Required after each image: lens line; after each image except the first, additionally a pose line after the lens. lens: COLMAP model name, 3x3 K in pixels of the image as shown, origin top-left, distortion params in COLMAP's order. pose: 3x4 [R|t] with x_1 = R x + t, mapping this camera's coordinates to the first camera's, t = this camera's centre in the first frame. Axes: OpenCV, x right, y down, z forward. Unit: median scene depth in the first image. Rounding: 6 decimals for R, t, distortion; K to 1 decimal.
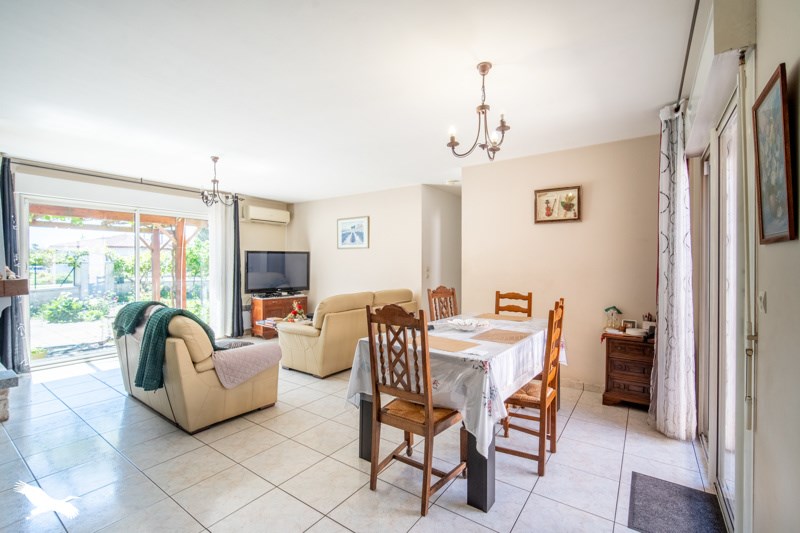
lens RADIAL K [[351.7, 0, 398.6], [0, 351.7, 268.7], [0, 0, 1]] dist [-0.004302, 0.001297]
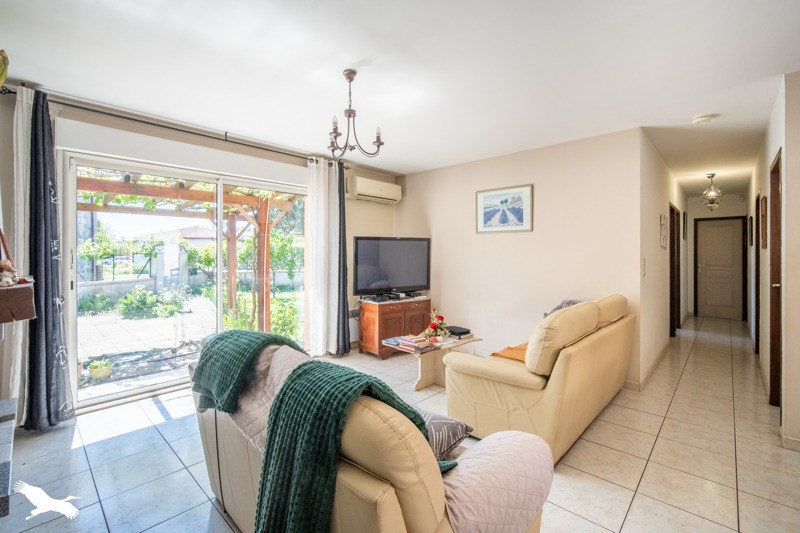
lens RADIAL K [[351.7, 0, 404.6], [0, 351.7, 257.9], [0, 0, 1]] dist [-0.004302, 0.001297]
pose [[0.991990, 0.000516, -0.126318, -0.232838], [-0.000879, 0.999996, -0.002825, -0.004460], [0.126316, 0.002914, 0.991986, 0.280296]]
